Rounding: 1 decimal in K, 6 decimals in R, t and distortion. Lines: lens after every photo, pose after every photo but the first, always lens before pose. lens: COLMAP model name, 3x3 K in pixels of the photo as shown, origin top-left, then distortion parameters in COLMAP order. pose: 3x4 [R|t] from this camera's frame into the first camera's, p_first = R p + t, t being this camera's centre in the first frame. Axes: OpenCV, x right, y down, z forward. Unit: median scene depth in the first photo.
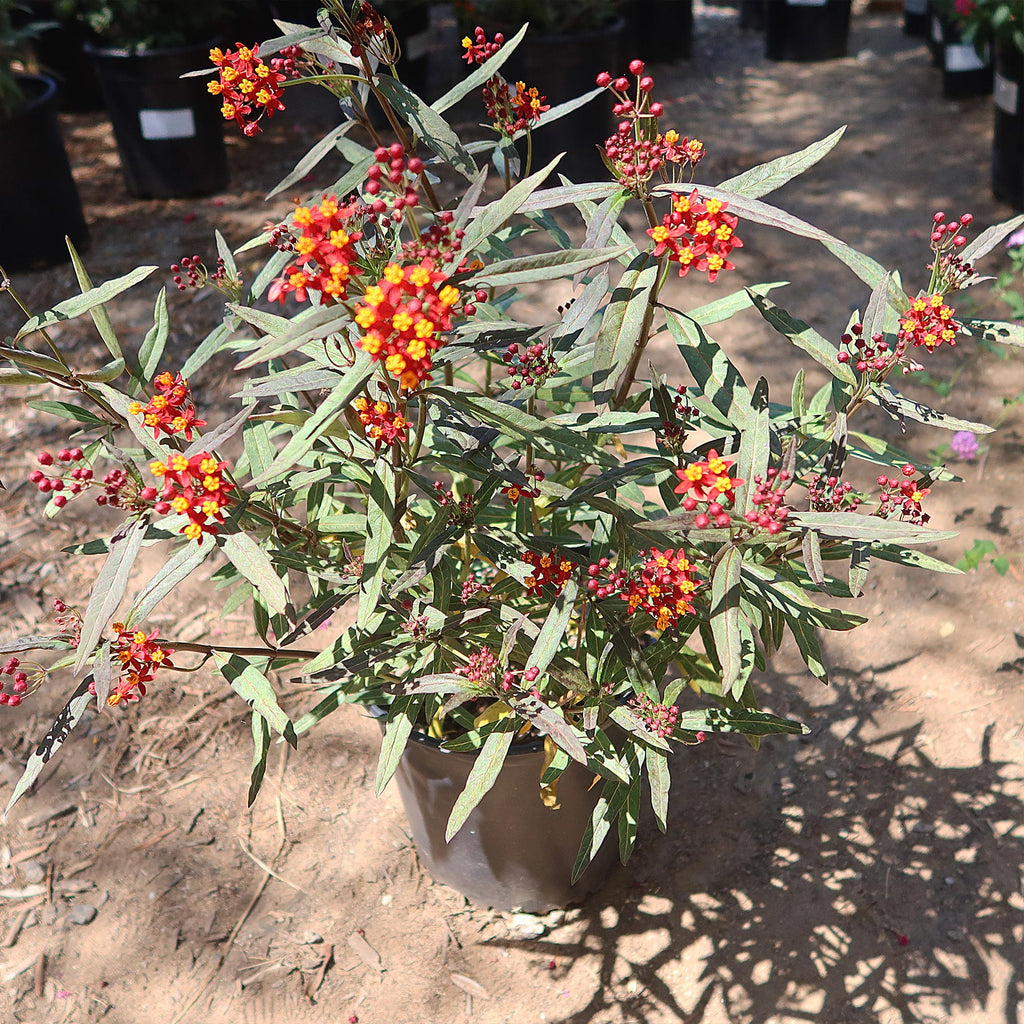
lens RADIAL K [[1247.6, 0, 624.0], [0, 1247.6, 510.1], [0, 0, 1]] dist [-0.035410, 0.051791]
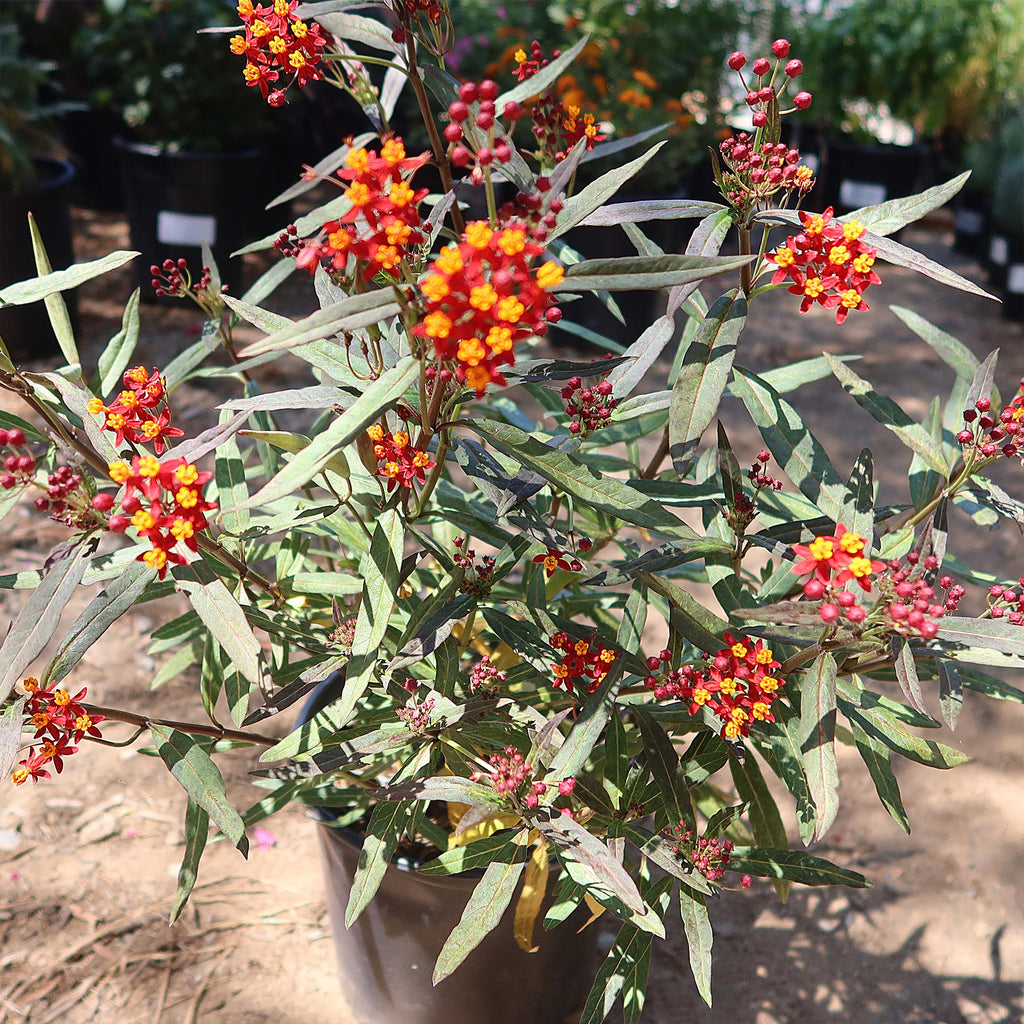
lens RADIAL K [[1190.9, 0, 581.5], [0, 1190.9, 514.3], [0, 0, 1]] dist [-0.016948, 0.010731]
pose [[0.994910, 0.093405, 0.037805, -0.106954], [-0.089271, 0.991051, -0.099243, 0.034359], [-0.046736, 0.095363, 0.994345, 0.237522]]
